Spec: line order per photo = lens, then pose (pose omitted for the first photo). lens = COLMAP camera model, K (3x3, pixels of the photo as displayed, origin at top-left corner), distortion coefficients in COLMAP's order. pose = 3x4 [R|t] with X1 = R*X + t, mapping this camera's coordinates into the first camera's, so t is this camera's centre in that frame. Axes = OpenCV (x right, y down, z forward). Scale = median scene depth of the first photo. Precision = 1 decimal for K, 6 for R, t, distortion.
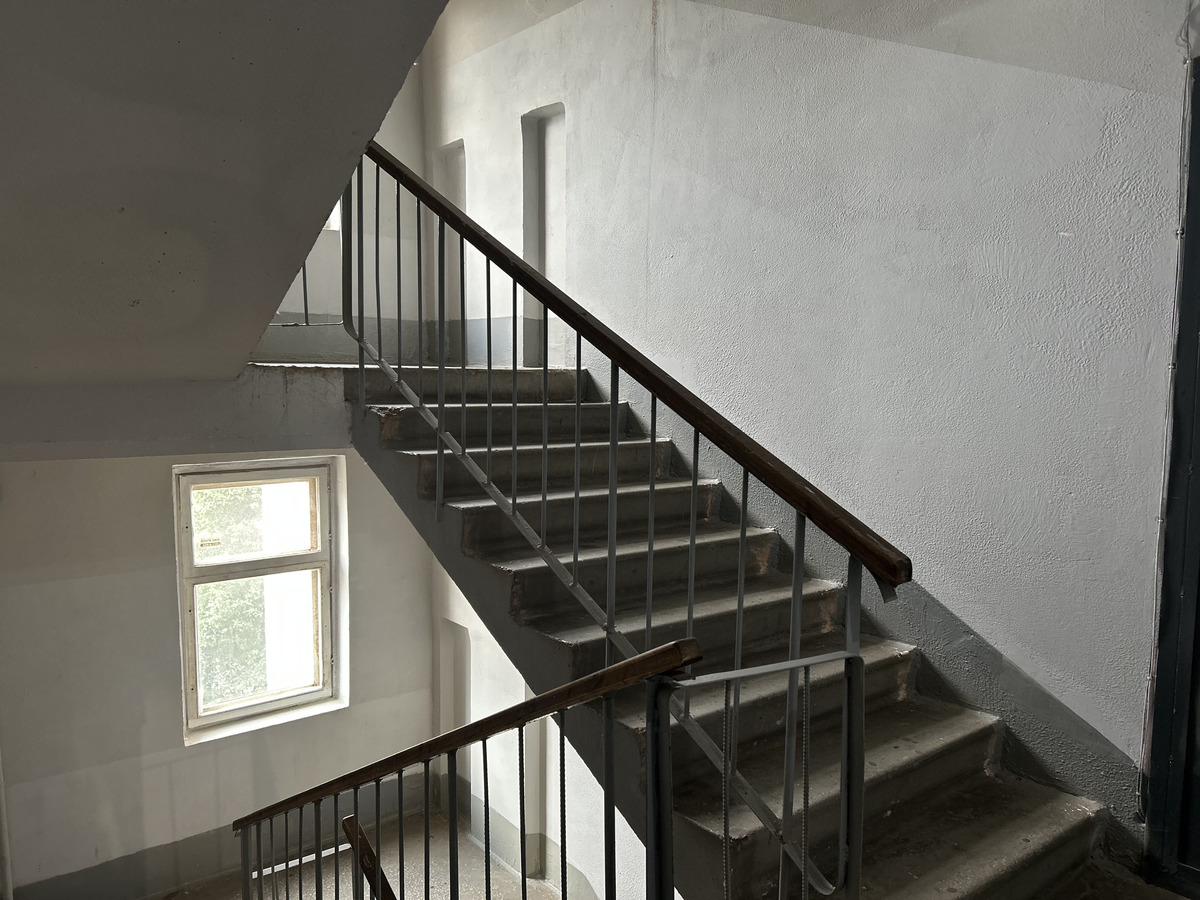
lens RADIAL K [[903.8, 0, 595.3], [0, 903.8, 445.7], [0, 0, 1]] dist [0.018699, -0.010622]
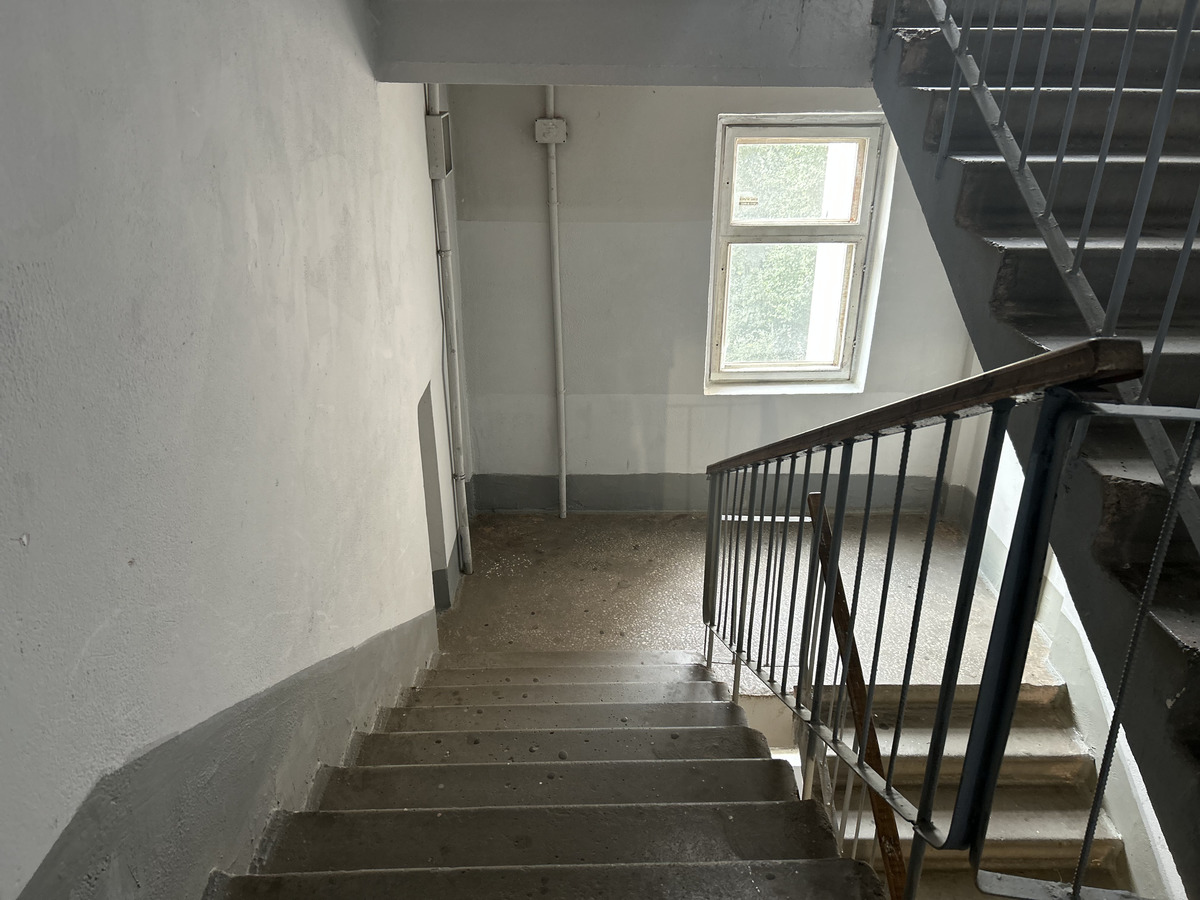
lens RADIAL K [[903.8, 0, 598.7], [0, 903.8, 463.2], [0, 0, 1]] dist [0.018699, -0.010622]
pose [[0.796225, 0.252527, -0.549778, 0.058462], [-0.047659, 0.932079, 0.359105, 0.027785], [0.603120, -0.259727, 0.754180, 0.095347]]
